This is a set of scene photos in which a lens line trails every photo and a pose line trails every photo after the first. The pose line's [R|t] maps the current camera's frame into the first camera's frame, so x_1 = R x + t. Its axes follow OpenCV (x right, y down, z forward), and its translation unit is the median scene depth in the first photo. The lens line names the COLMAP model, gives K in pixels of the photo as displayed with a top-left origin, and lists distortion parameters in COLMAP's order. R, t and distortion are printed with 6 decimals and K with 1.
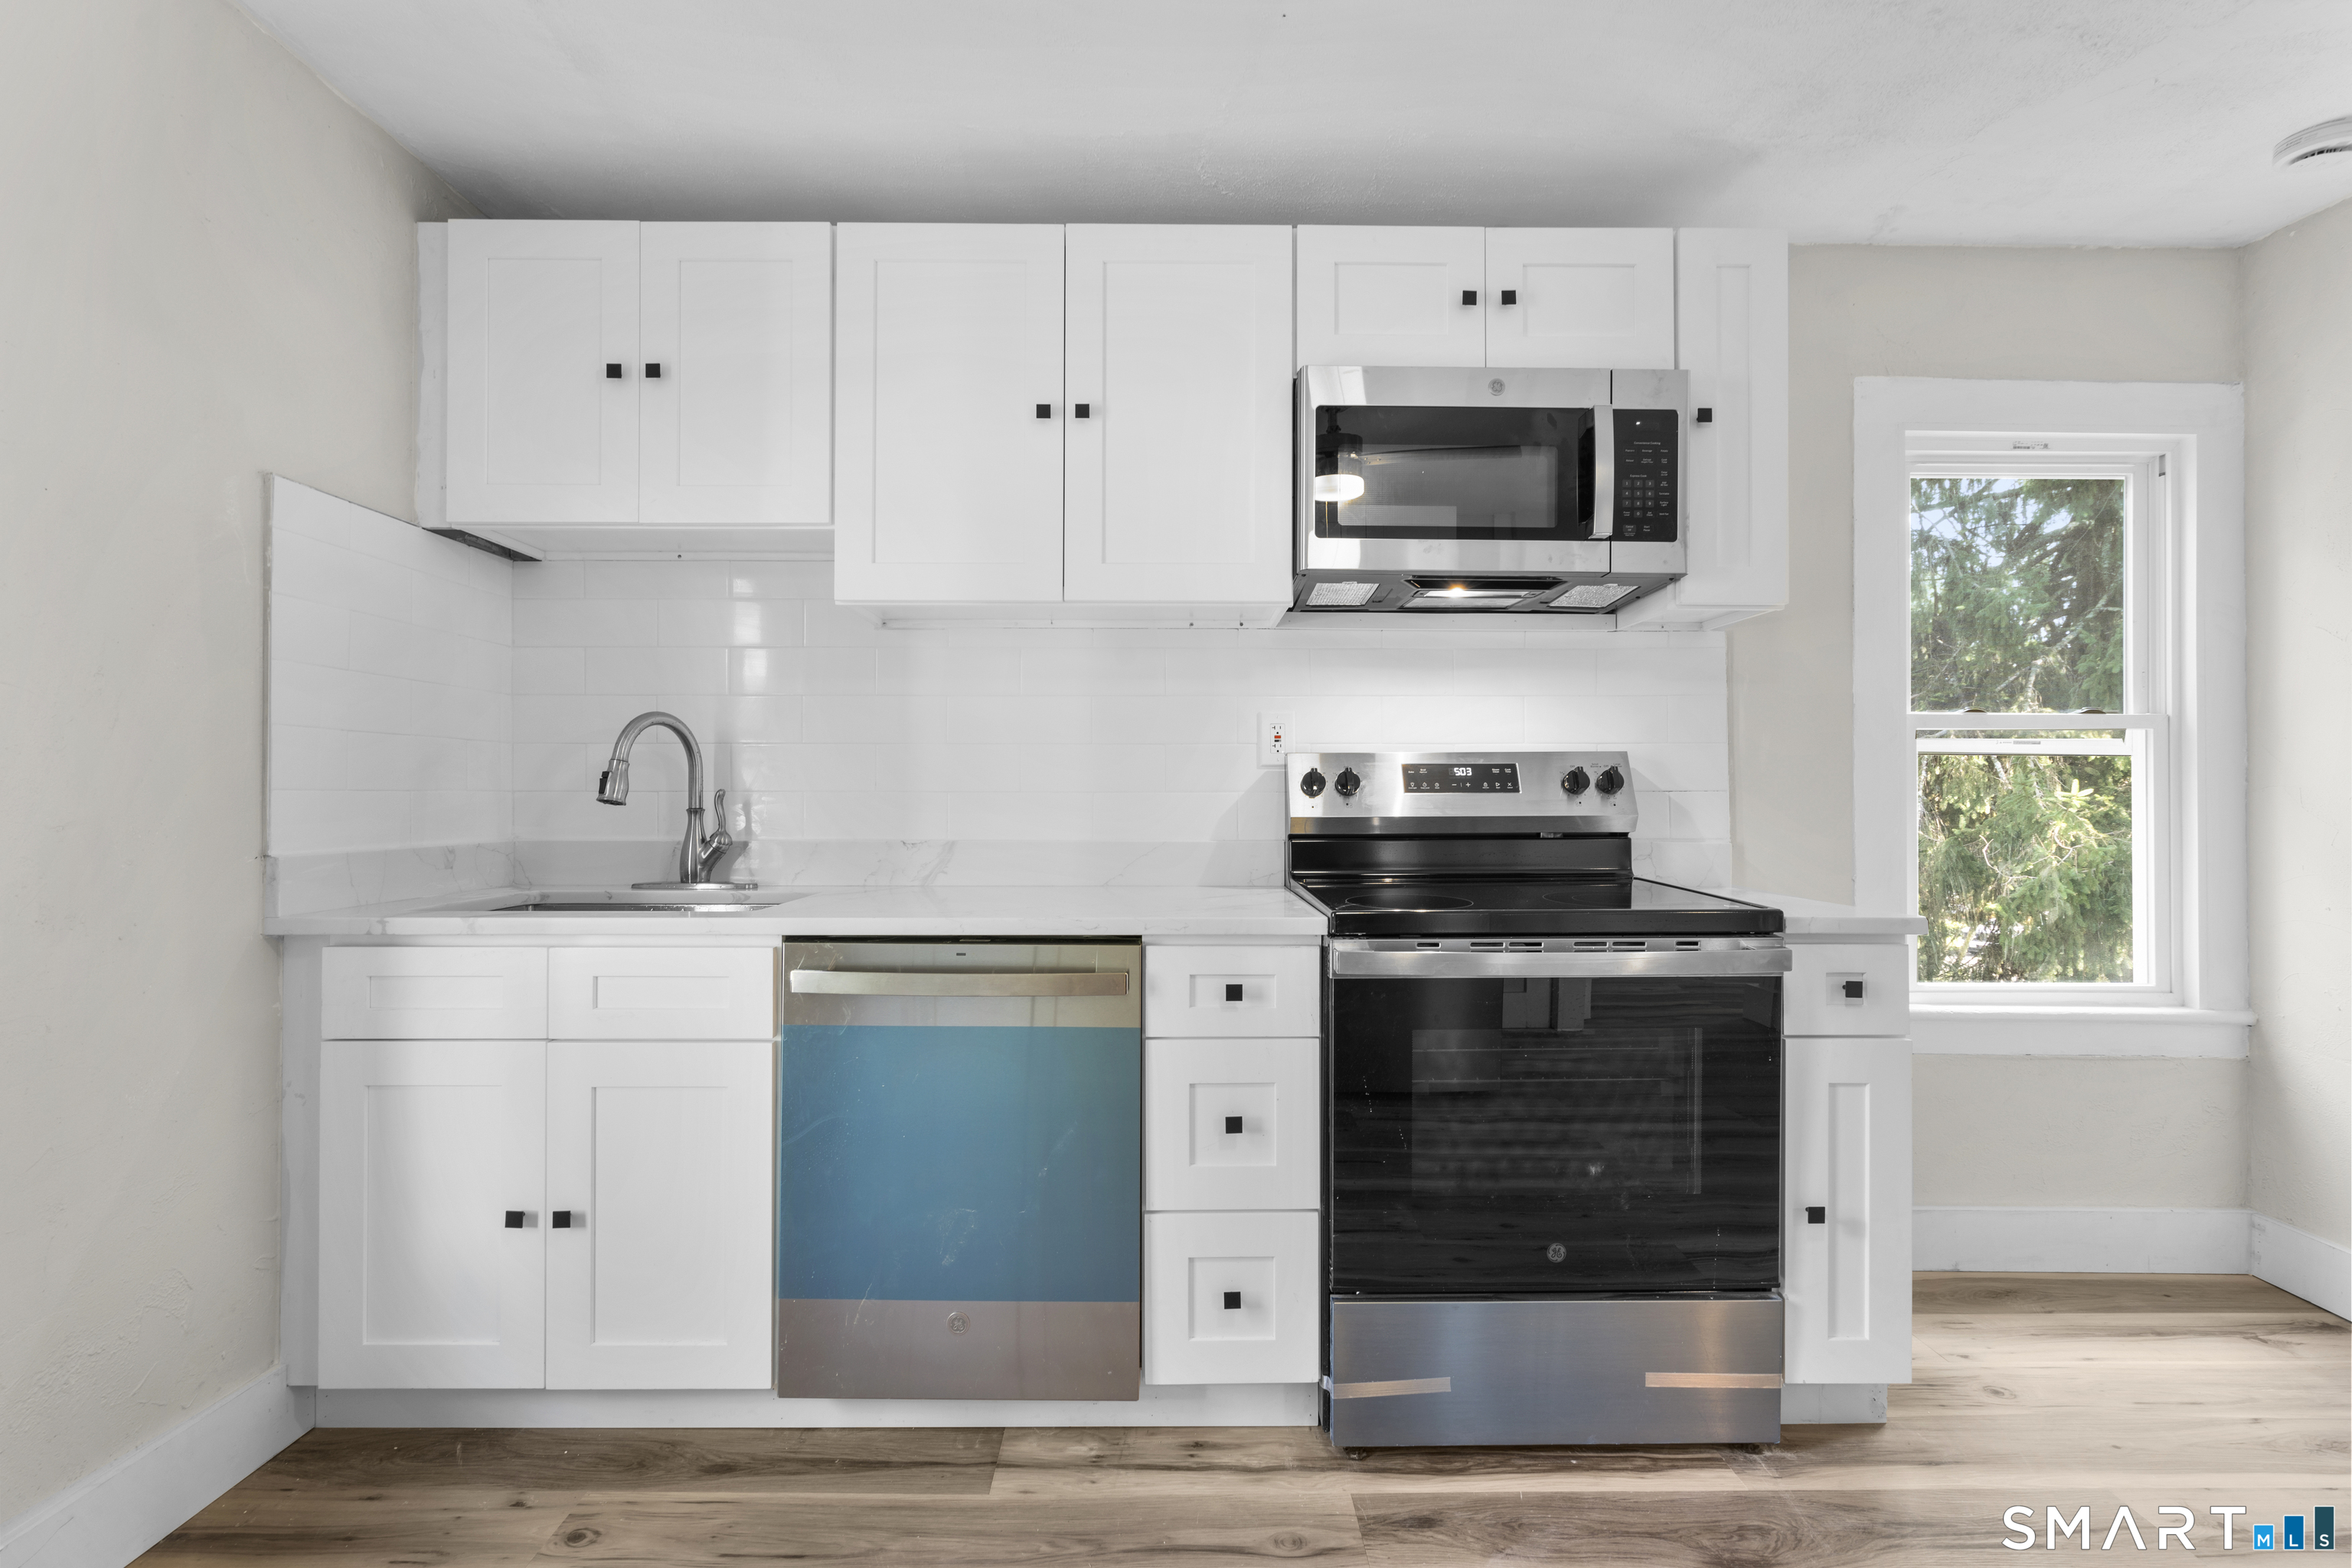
lens RADIAL K [[1053.2, 0, 1176.0], [0, 1053.2, 784.0], [0, 0, 1]] dist [-0.000907, -0.000008]
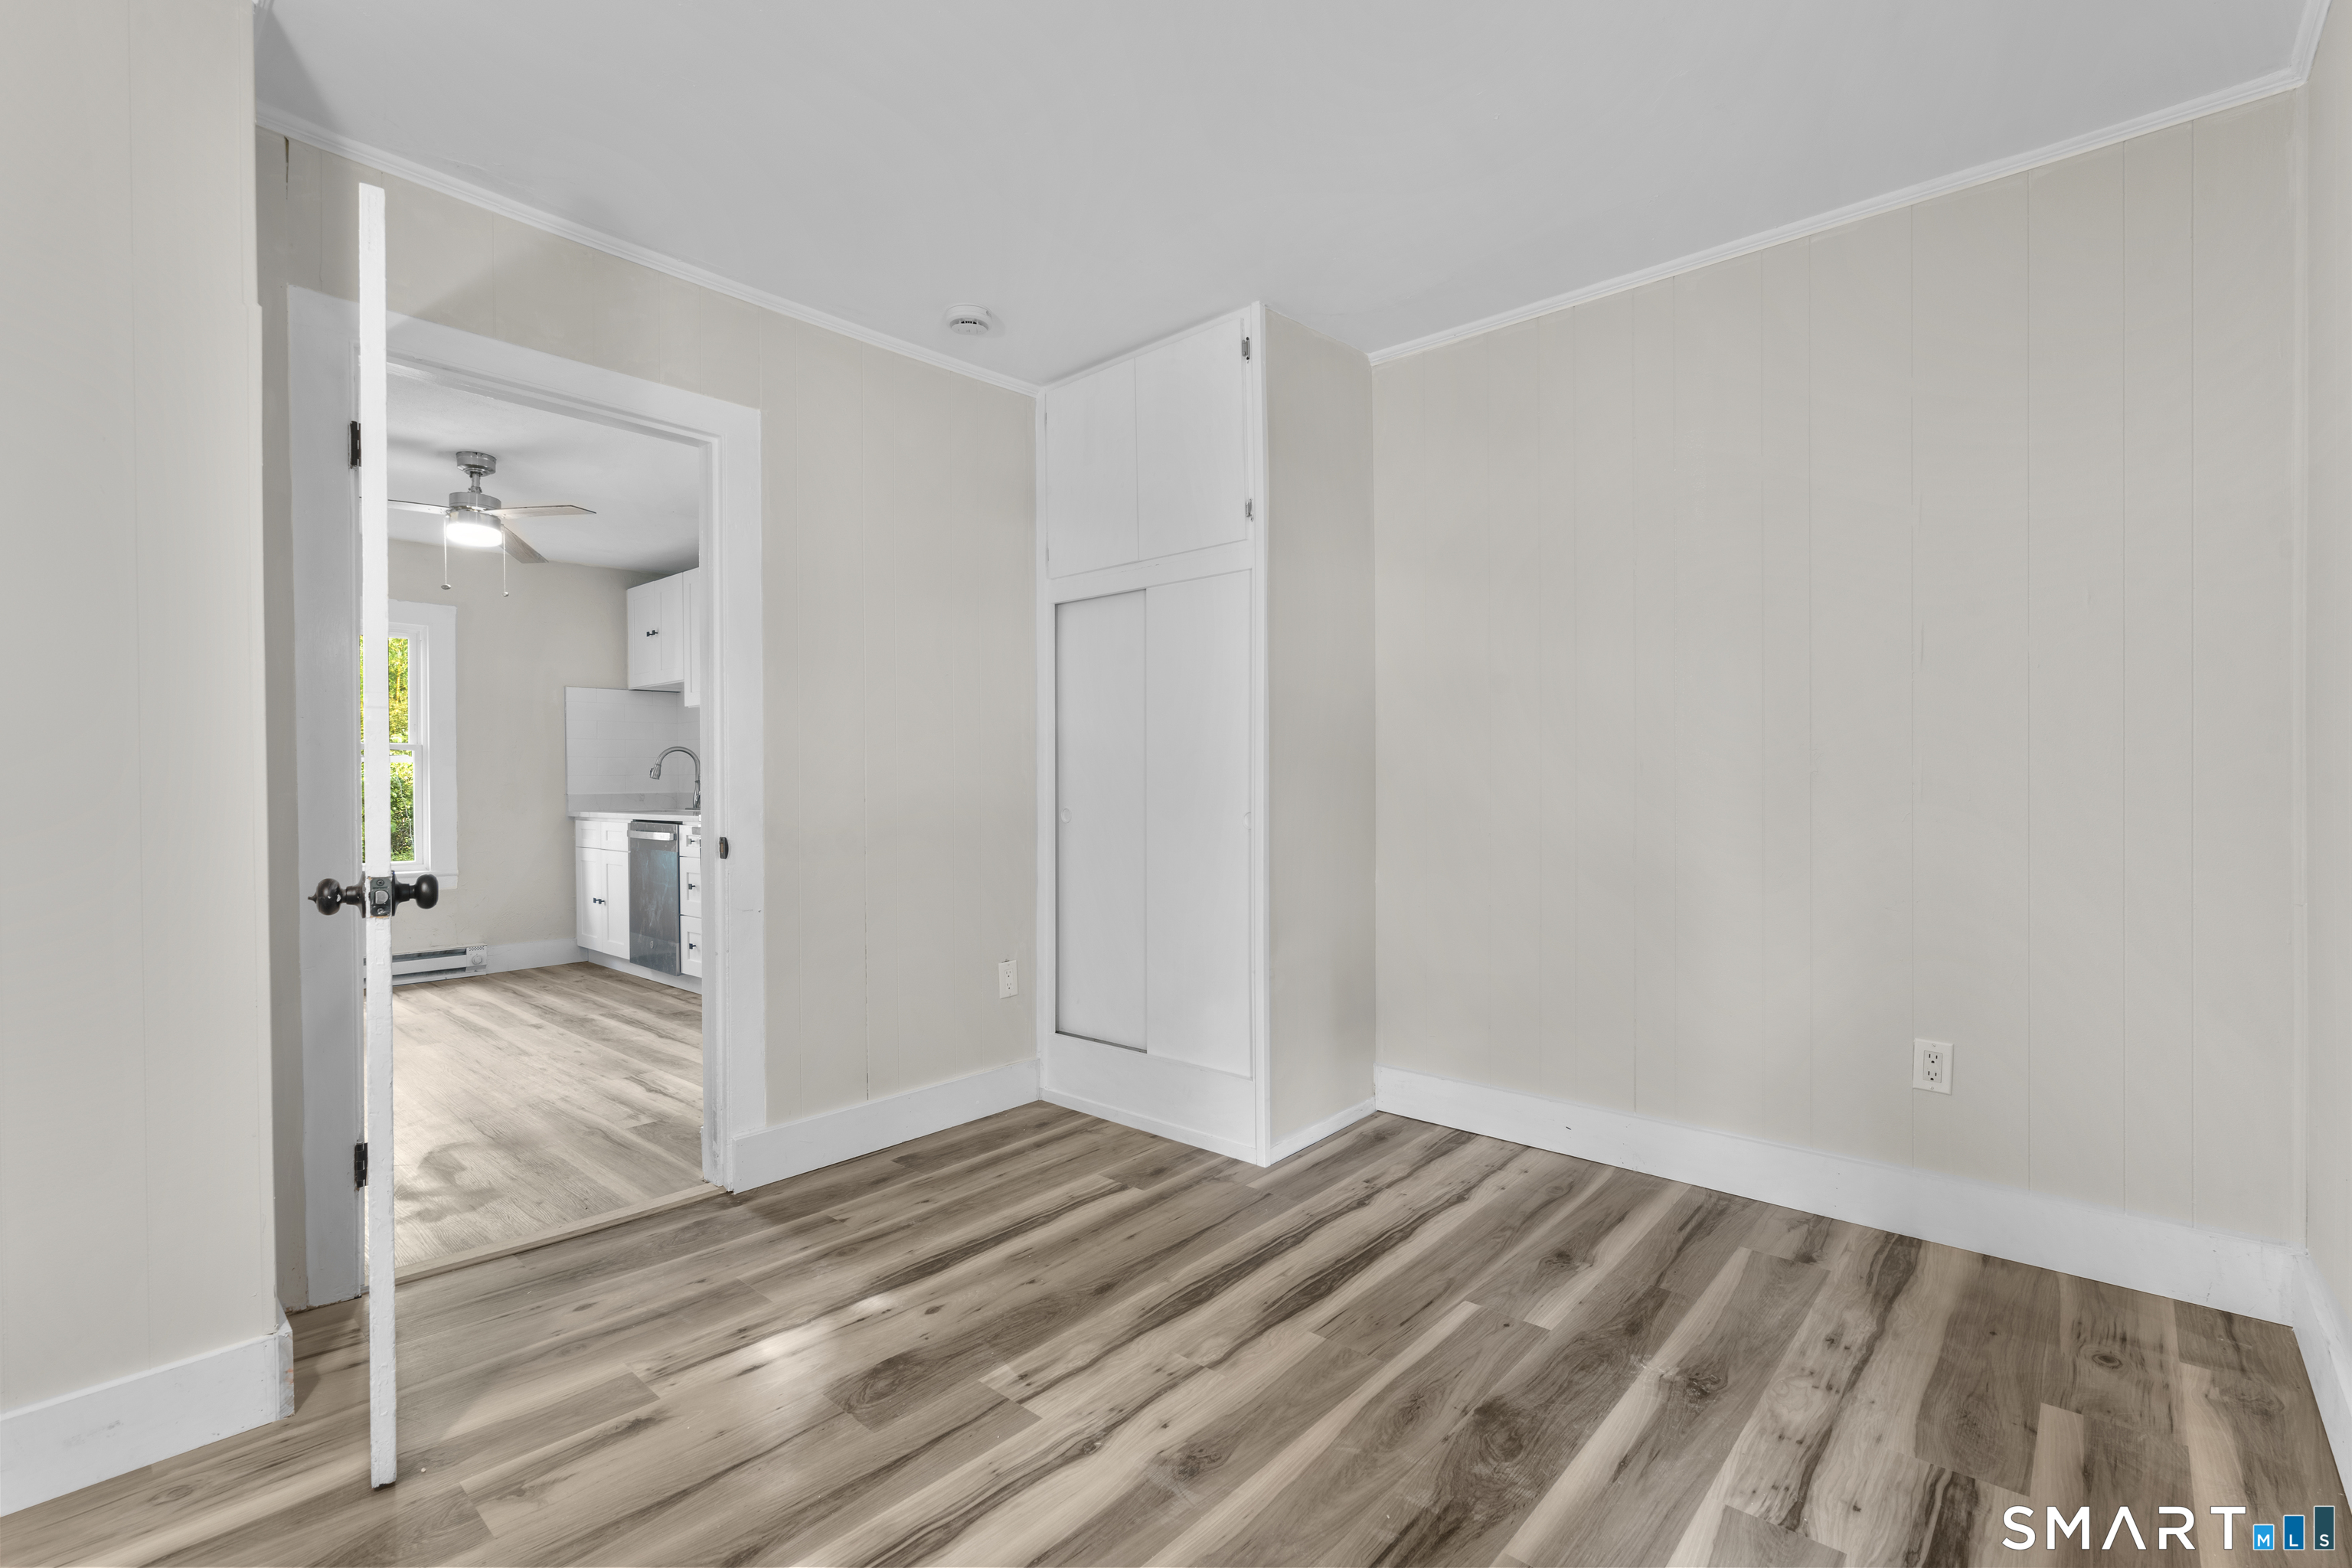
lens RADIAL K [[1053.2, 0, 1176.0], [0, 1053.2, 784.0], [0, 0, 1]] dist [-0.000907, -0.000008]
pose [[0.743217, -0.005265, -0.669030, 2.561925], [0.015000, 0.999849, 0.008795, 0.029928], [0.668883, -0.016573, 0.743183, -0.226584]]
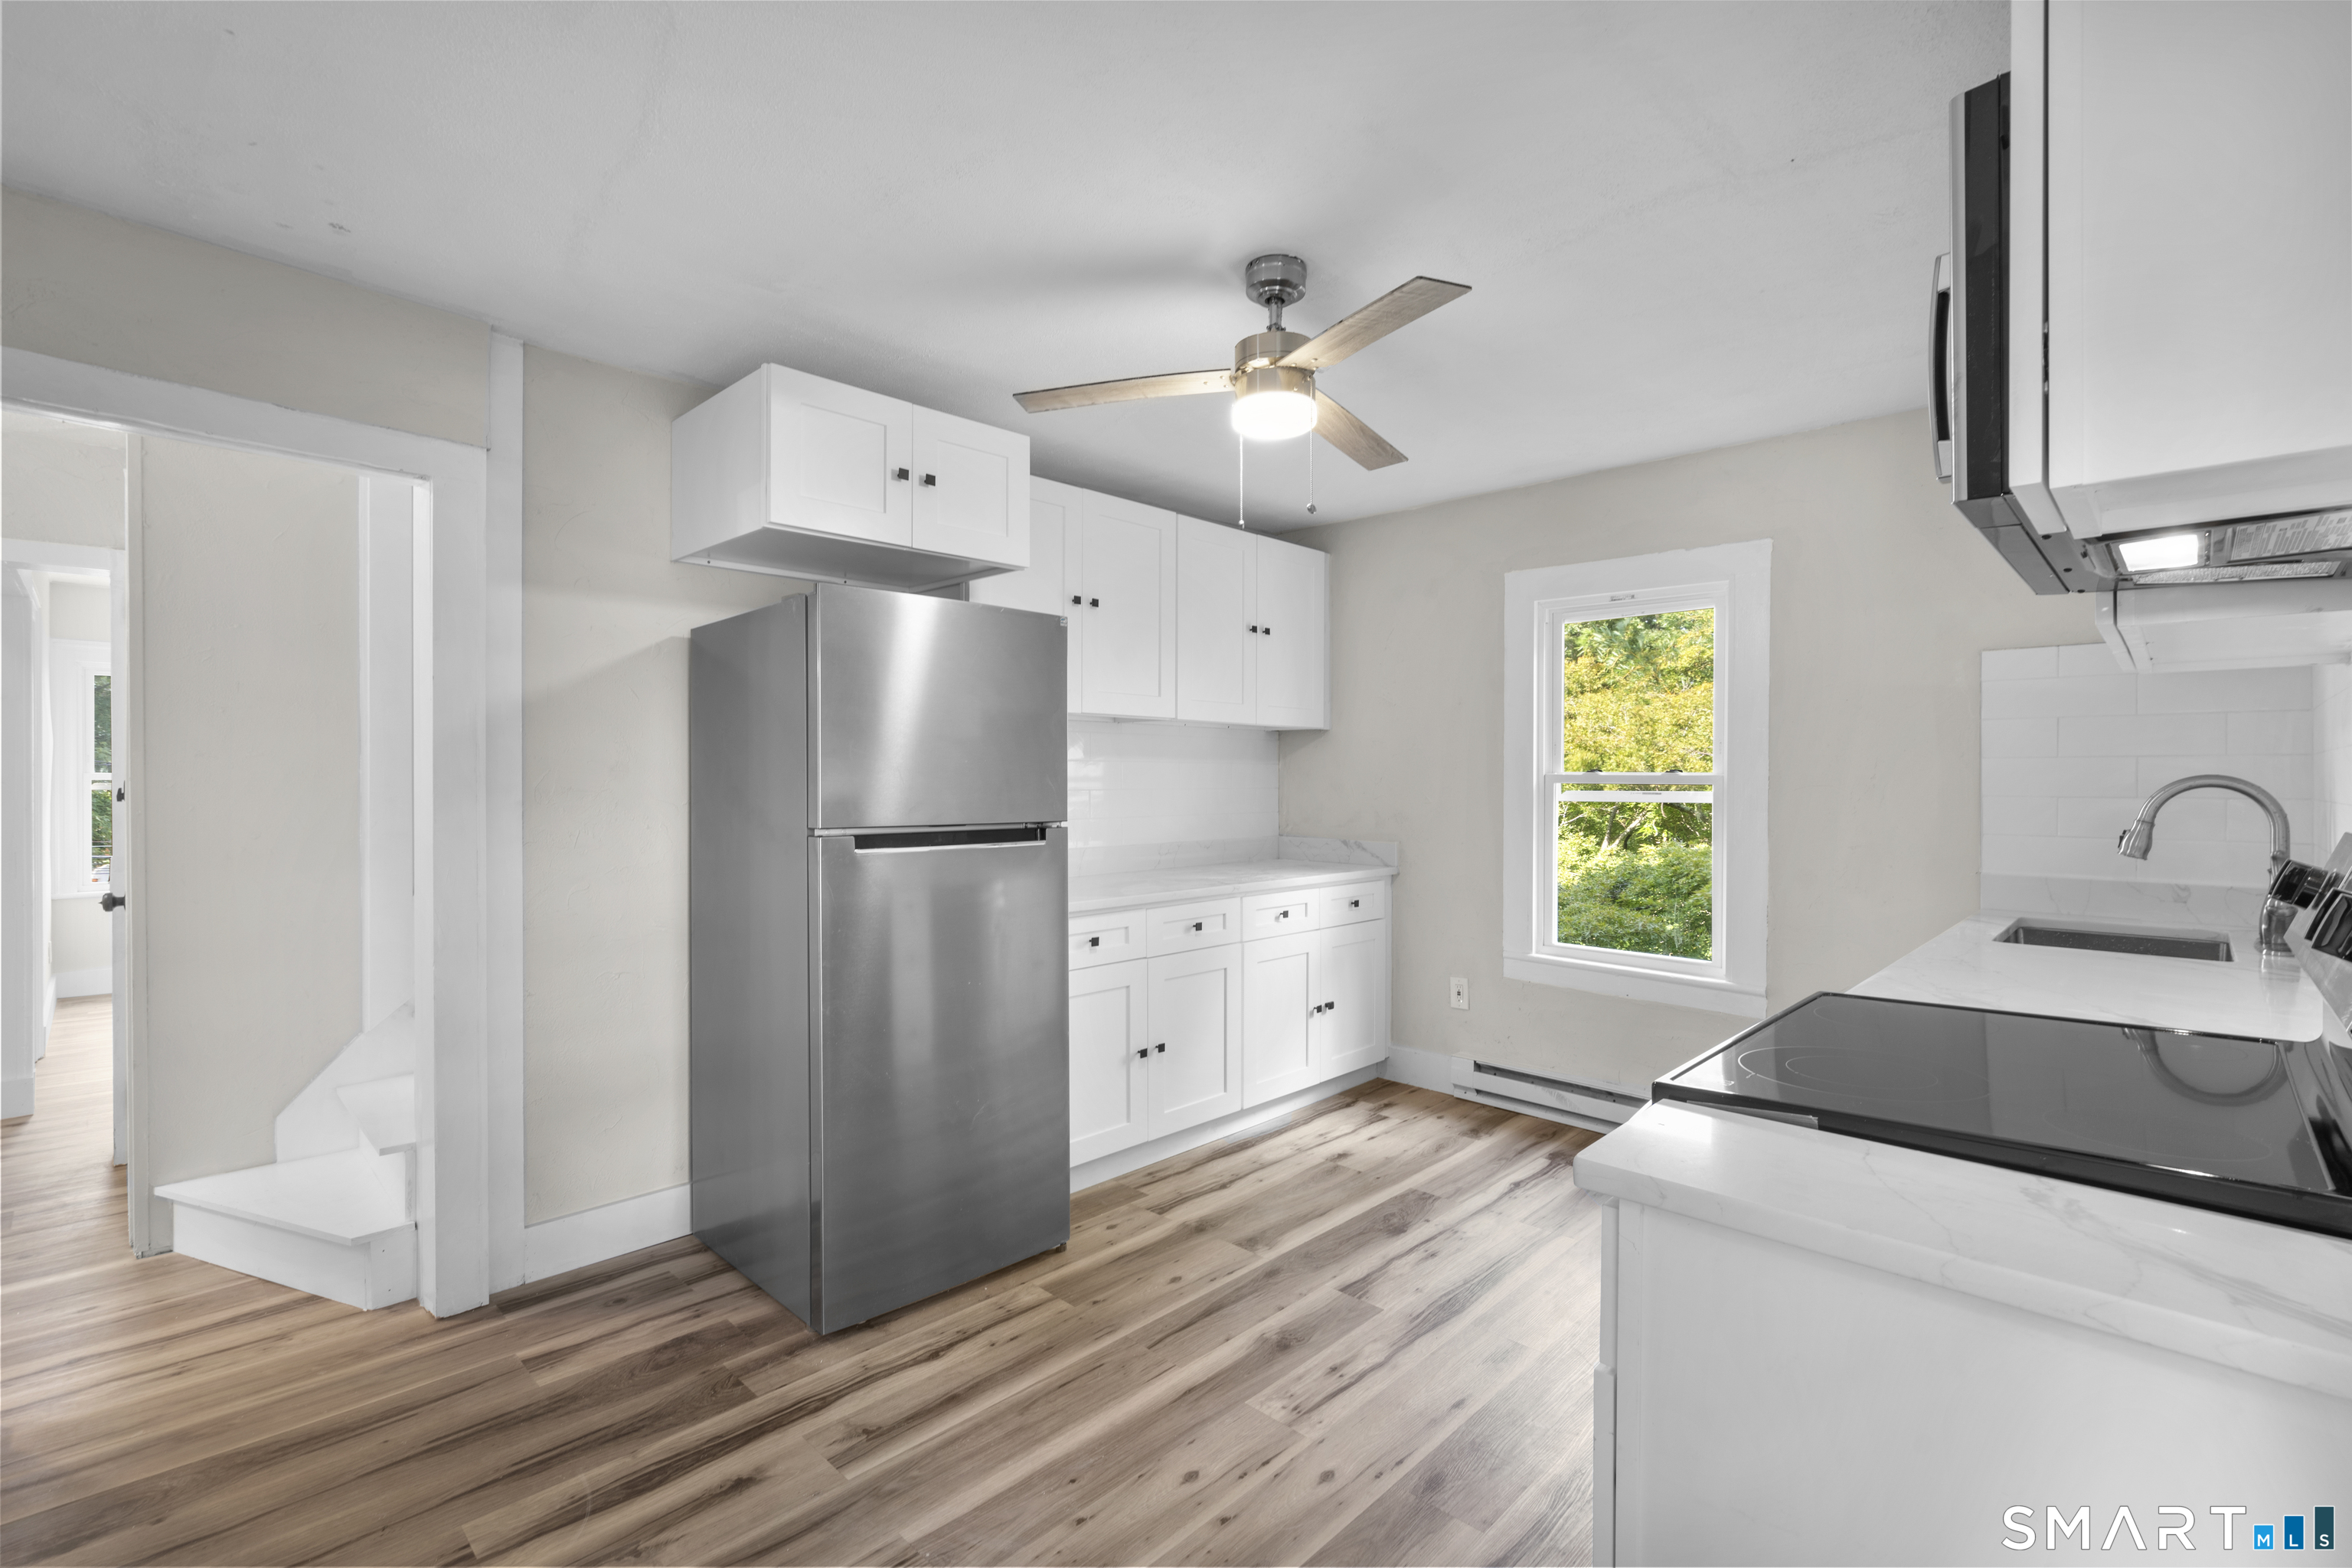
lens RADIAL K [[1053.2, 0, 1176.0], [0, 1053.2, 784.0], [0, 0, 1]] dist [-0.000907, -0.000008]
pose [[-0.702563, -0.004383, -0.711609, 1.076064], [-0.002773, 0.999990, -0.003422, -0.054913], [0.711617, -0.000431, -0.702568, 1.071052]]
